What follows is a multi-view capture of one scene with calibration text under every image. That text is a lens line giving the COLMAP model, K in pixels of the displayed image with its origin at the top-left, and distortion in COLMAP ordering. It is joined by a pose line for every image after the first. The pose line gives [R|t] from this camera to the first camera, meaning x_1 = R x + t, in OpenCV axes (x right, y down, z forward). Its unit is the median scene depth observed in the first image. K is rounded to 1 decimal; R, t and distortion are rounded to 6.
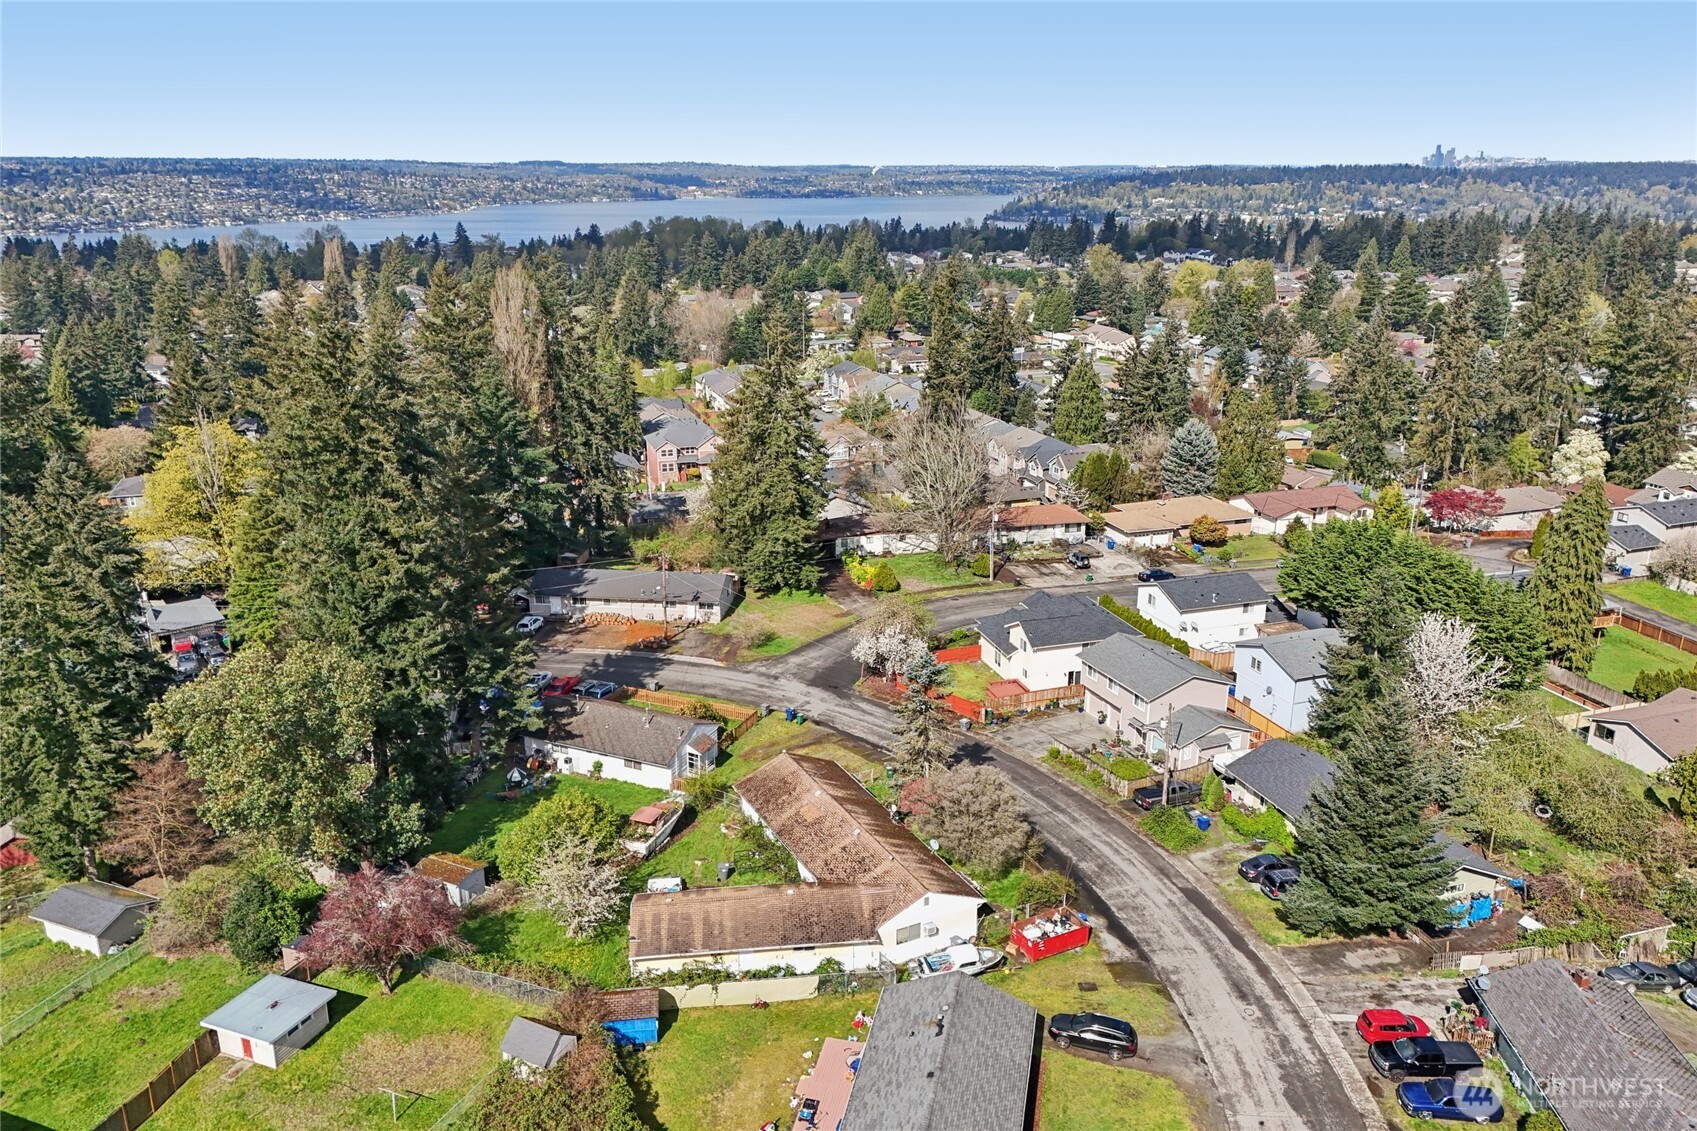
lens RADIAL K [[1241.6, 0, 848.5], [0, 1241.6, 565.5], [0, 0, 1]] dist [0.088917, -0.071857]
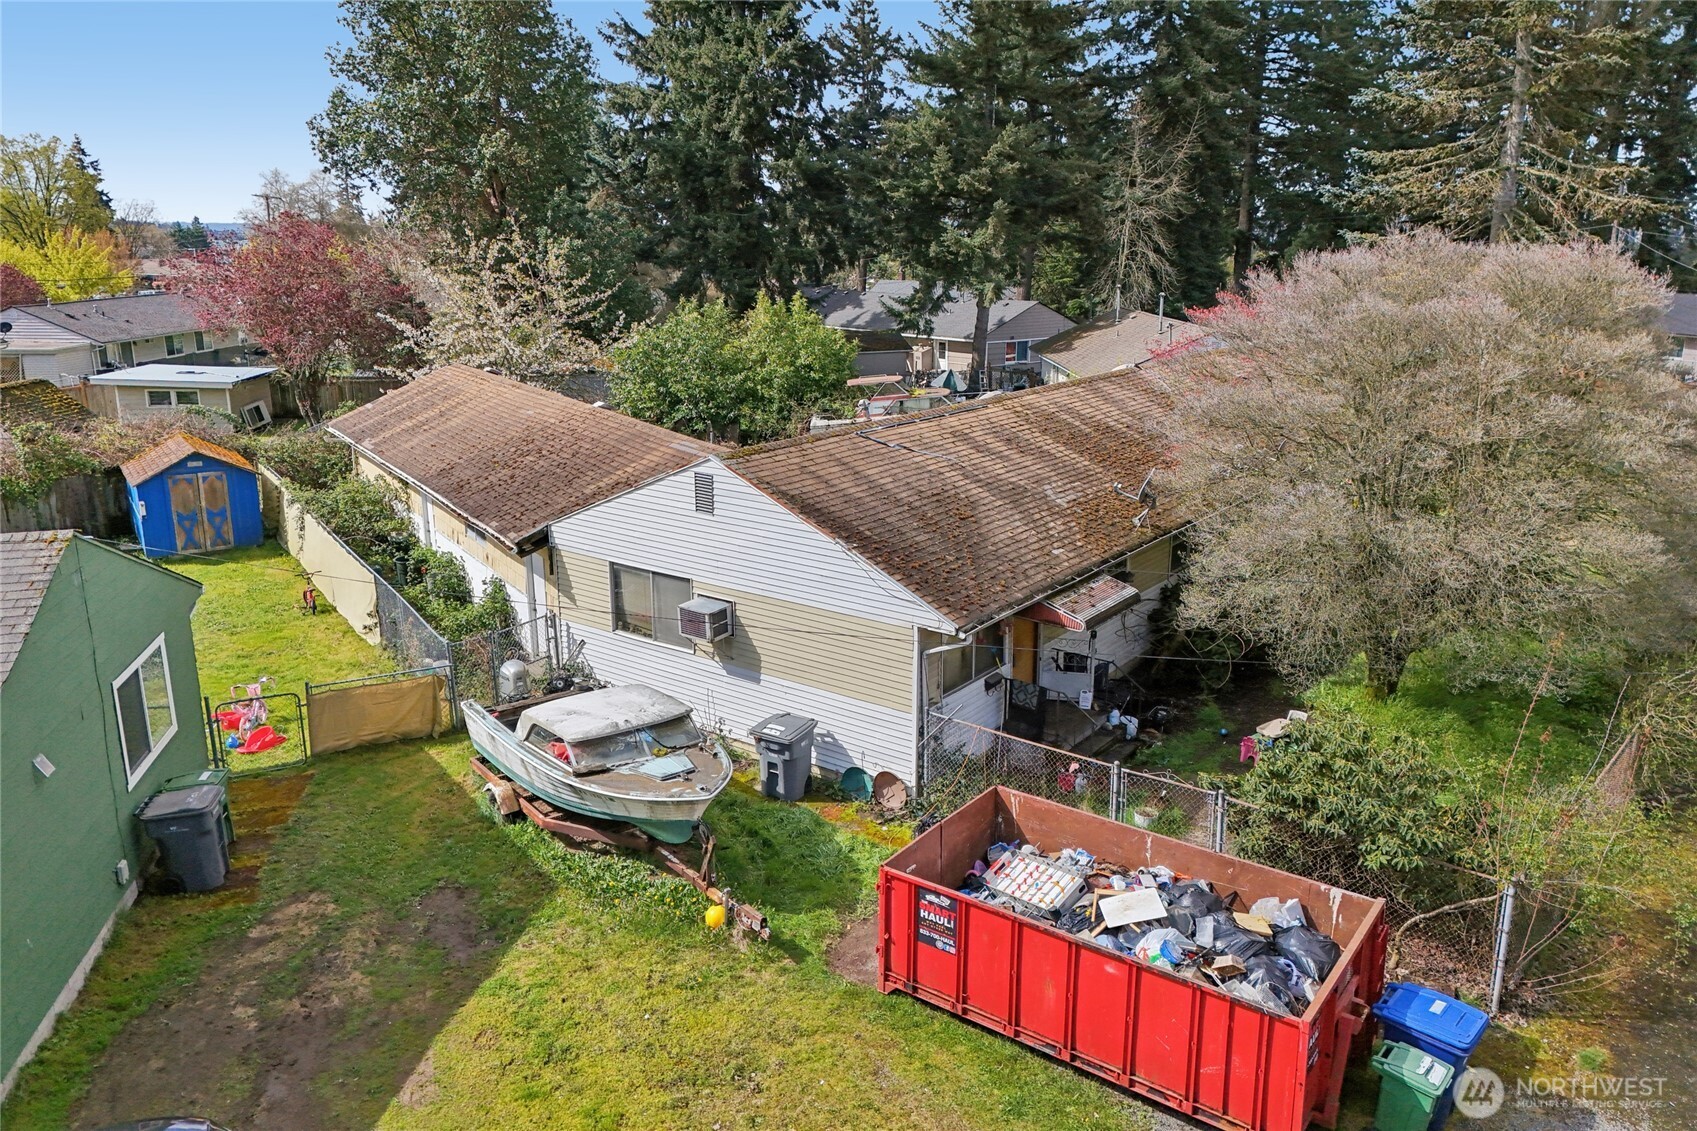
lens RADIAL K [[1241.6, 0, 848.5], [0, 1241.6, 565.5], [0, 0, 1]] dist [0.088917, -0.071857]
pose [[0.435932, 0.233795, -0.869082, 0.205286], [-0.274824, 0.954125, 0.118821, 0.180468], [0.856992, 0.187046, 0.480186, 0.669463]]
